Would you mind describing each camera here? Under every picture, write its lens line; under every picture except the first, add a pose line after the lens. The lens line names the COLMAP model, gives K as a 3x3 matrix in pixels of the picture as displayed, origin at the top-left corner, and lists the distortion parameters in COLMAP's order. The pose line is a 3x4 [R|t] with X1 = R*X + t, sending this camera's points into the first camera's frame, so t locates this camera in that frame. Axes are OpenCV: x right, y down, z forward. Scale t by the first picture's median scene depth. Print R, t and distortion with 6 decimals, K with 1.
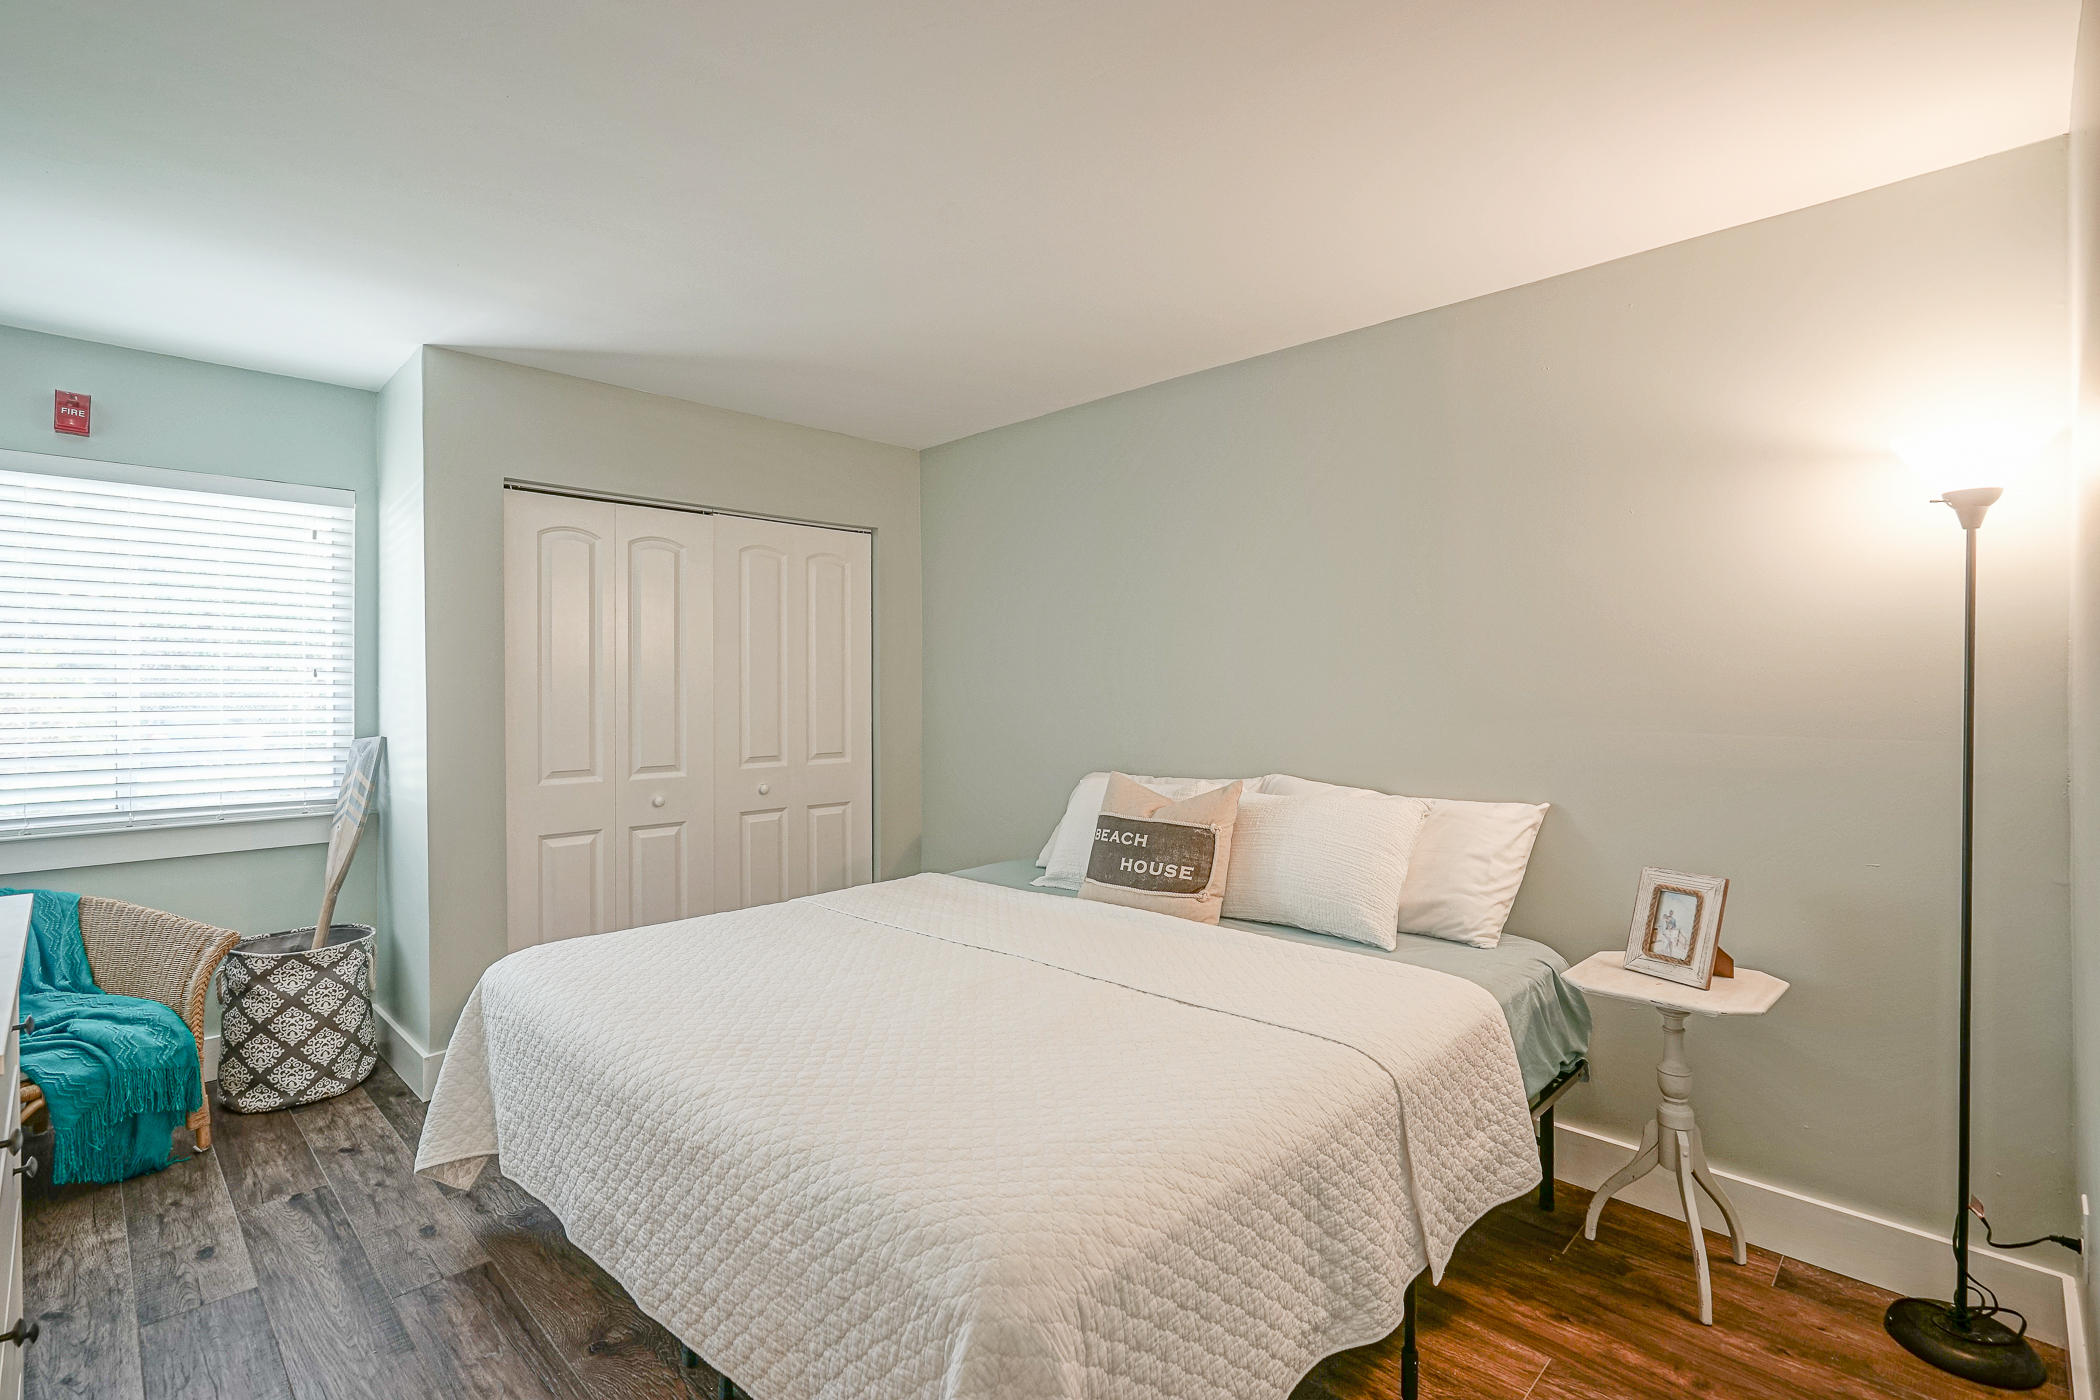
lens RADIAL K [[962.8, 0, 1048.6], [0, 962.8, 704.1], [0, 0, 1]] dist [-0.001378, 0.000445]
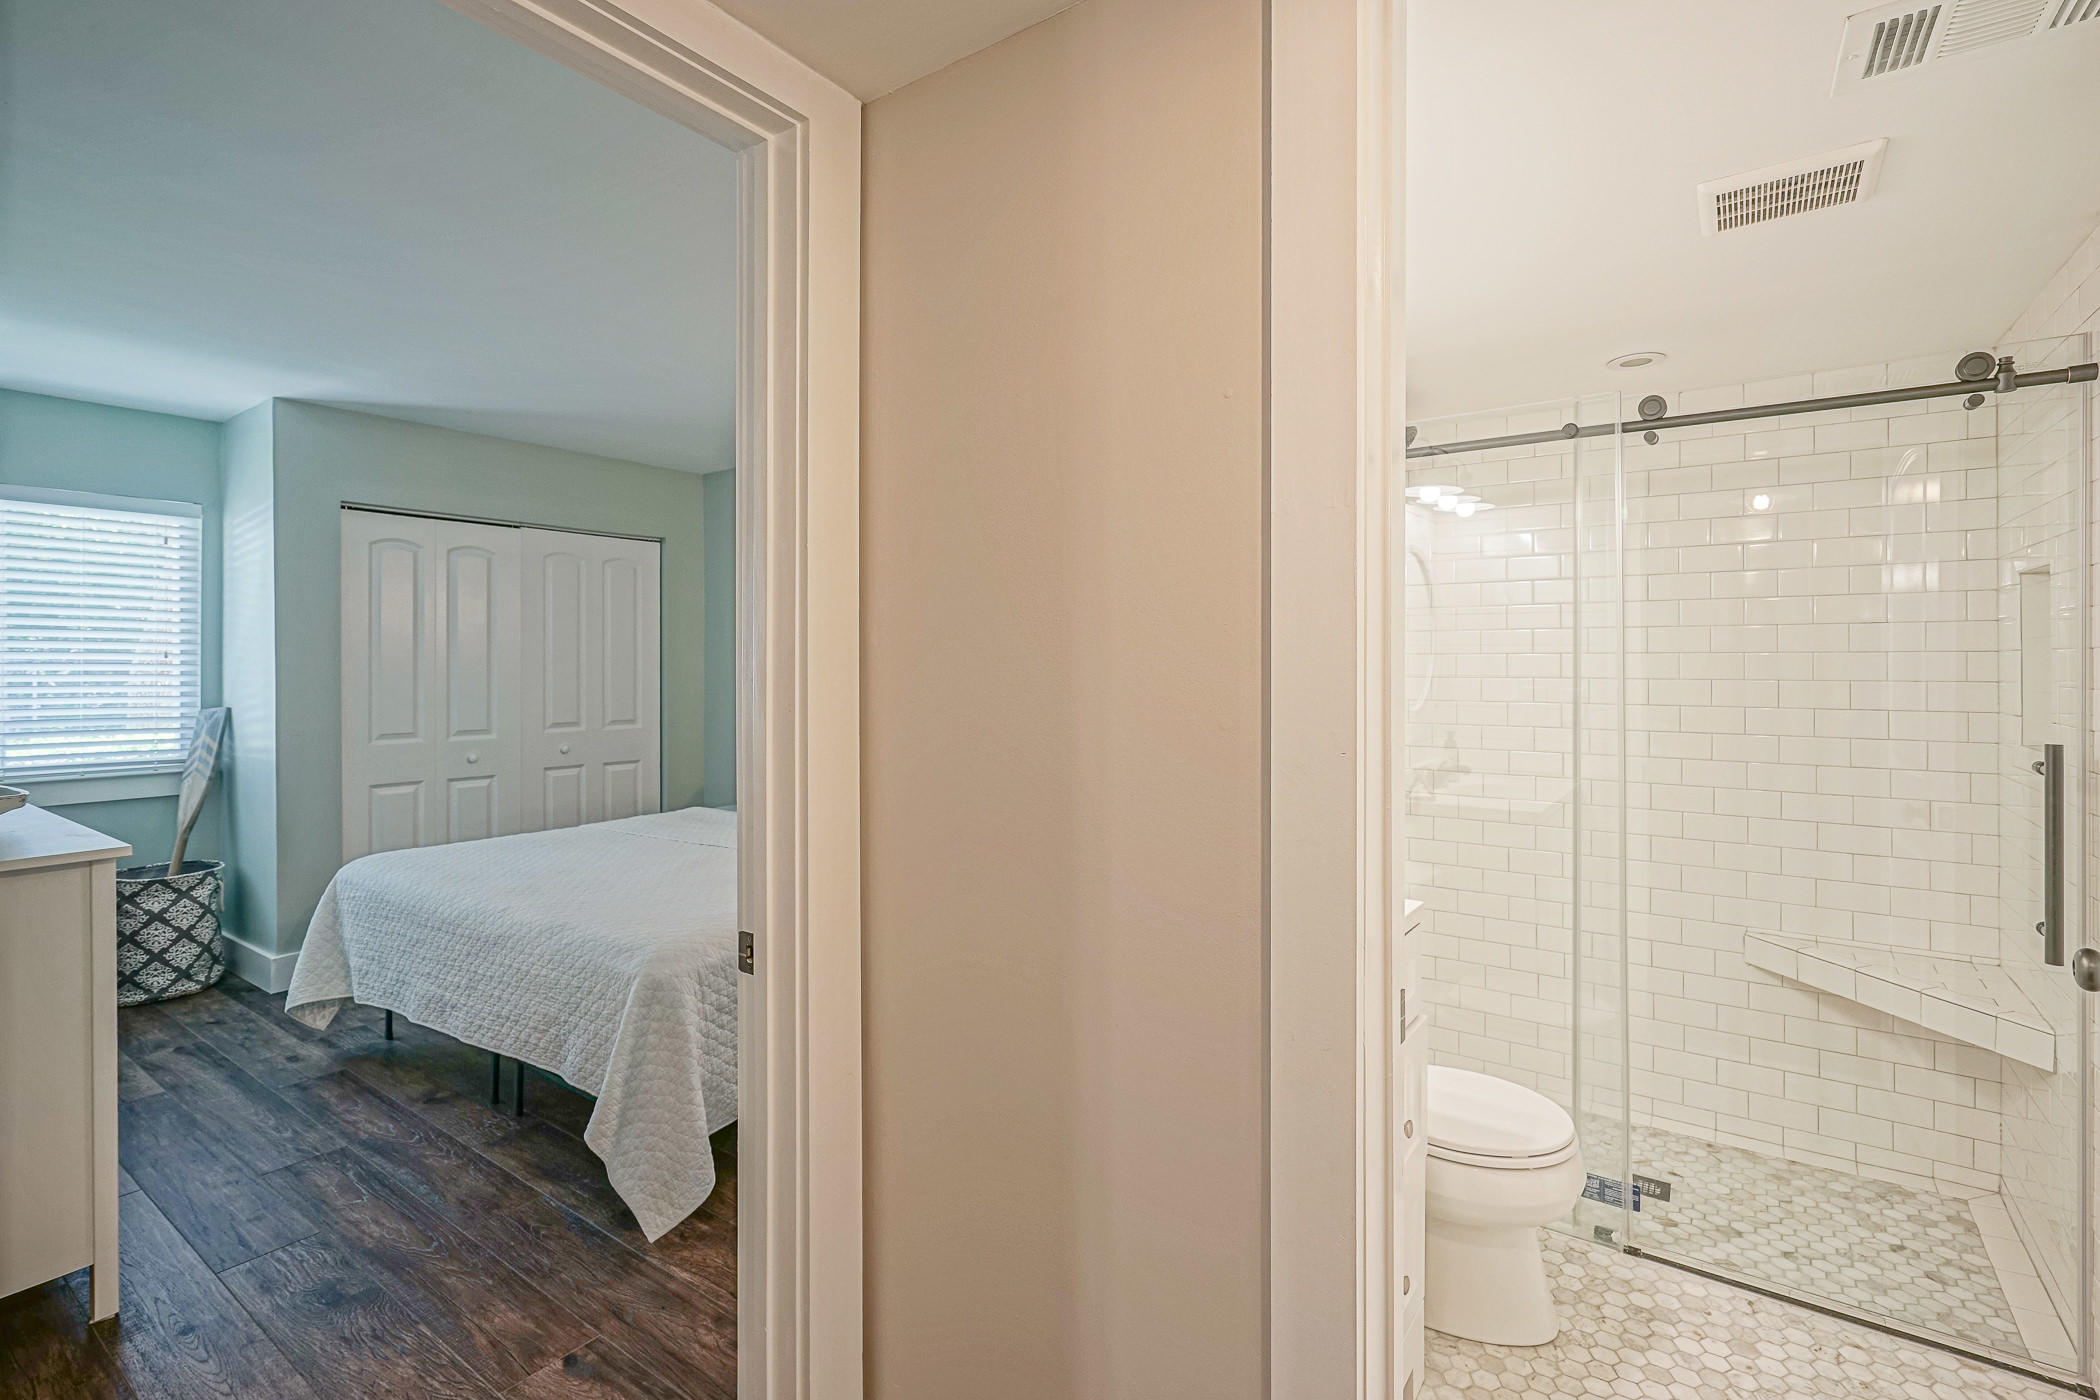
lens RADIAL K [[960.7, 0, 1053.6], [0, 960.7, 674.8], [0, 0, 1]] dist [-0.002565, 0.001088]
pose [[0.987096, -0.000425, 0.160129, 0.162383], [0.001775, 0.999964, -0.008292, 0.005076], [-0.160119, 0.008470, 0.987061, -0.408862]]
